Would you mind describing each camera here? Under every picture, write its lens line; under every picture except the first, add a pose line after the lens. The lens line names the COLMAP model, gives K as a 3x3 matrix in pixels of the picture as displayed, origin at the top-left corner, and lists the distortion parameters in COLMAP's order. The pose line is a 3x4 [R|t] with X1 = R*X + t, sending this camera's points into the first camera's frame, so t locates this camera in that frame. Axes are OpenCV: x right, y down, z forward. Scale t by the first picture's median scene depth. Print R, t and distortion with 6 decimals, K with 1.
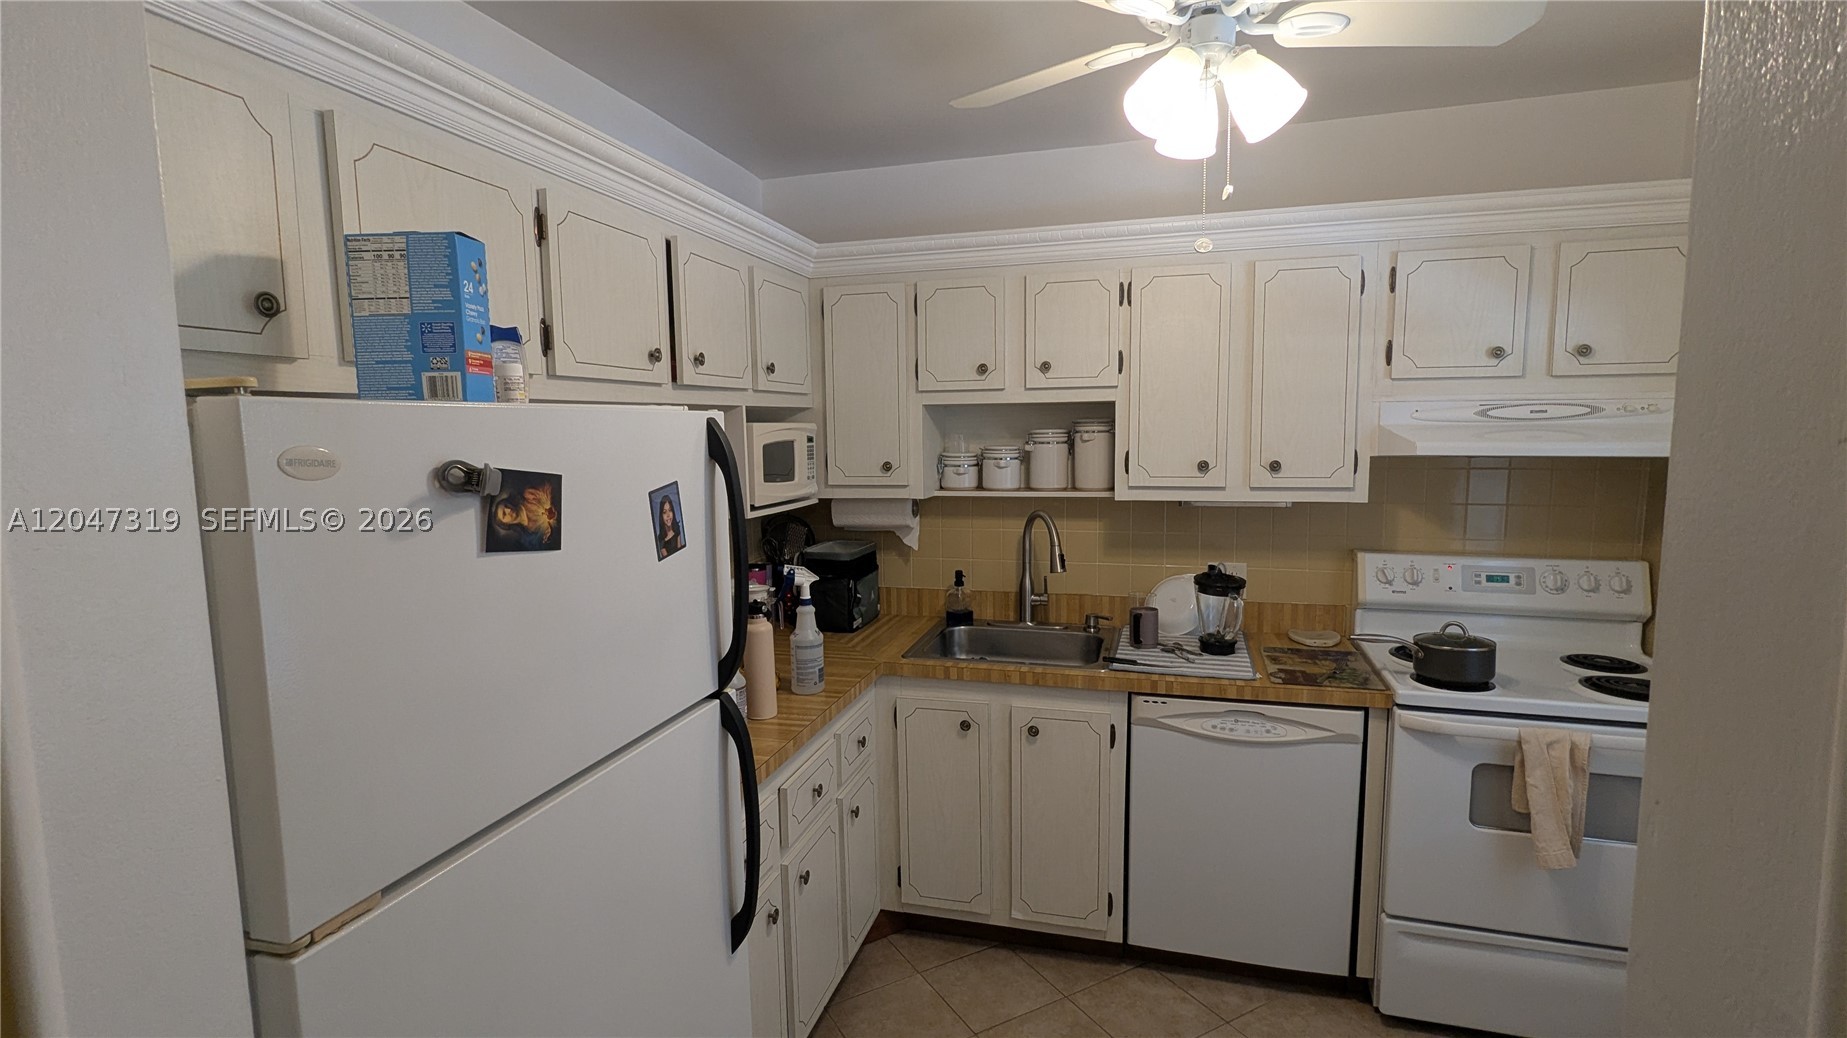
lens RADIAL K [[878.8, 0, 924.0], [0, 878.8, 515.5], [0, 0, 1]] dist [-0.000578, 0.001352]
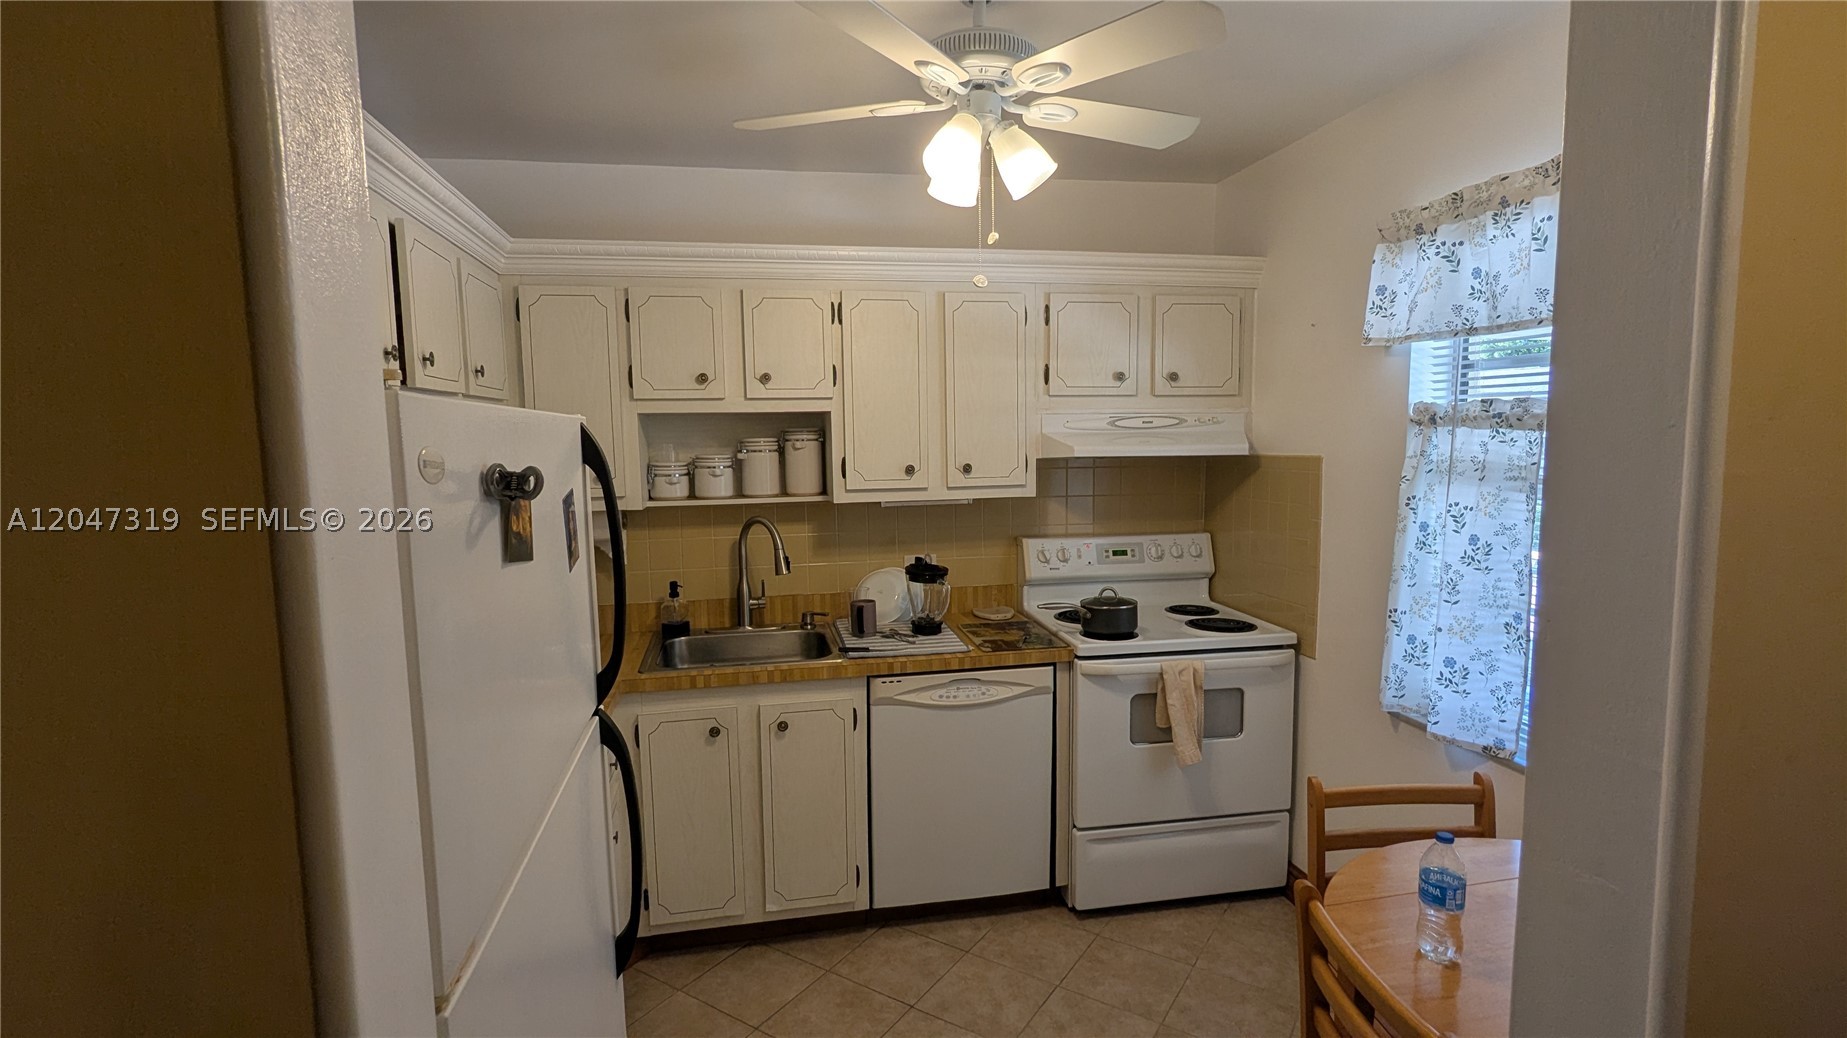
lens RADIAL K [[878.8, 0, 922.1], [0, 878.8, 513.8], [0, 0, 1]] dist [-0.000578, 0.001352]
pose [[0.890663, -0.043393, 0.452588, -0.188554], [0.050473, 0.998719, -0.003573, 0.005647], [-0.451853, 0.026026, 0.891712, -0.012059]]
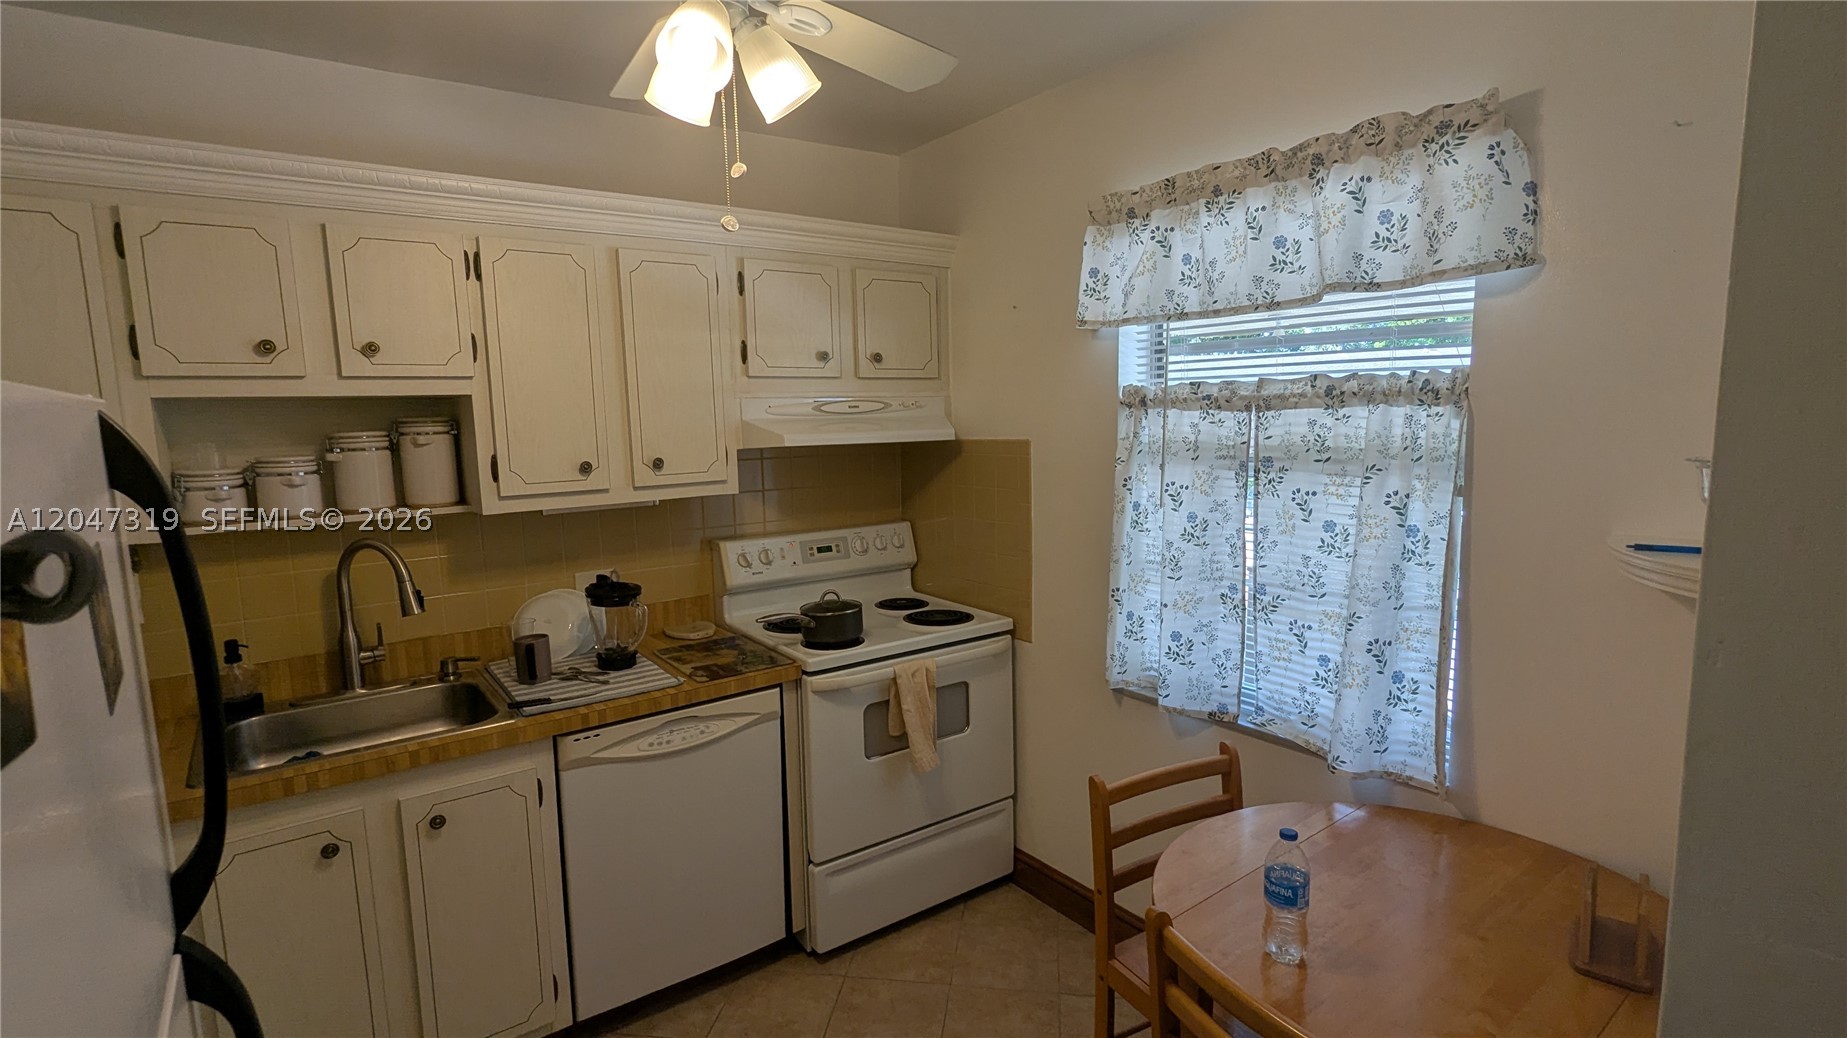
lens RADIAL K [[878.8, 0, 923.2], [0, 878.8, 515.9], [0, 0, 1]] dist [-0.000578, 0.001352]
pose [[0.614345, -0.097892, 0.782942, -0.189858], [0.098040, 0.994055, 0.047359, -0.016071], [-0.782923, 0.047665, 0.620290, 0.174834]]
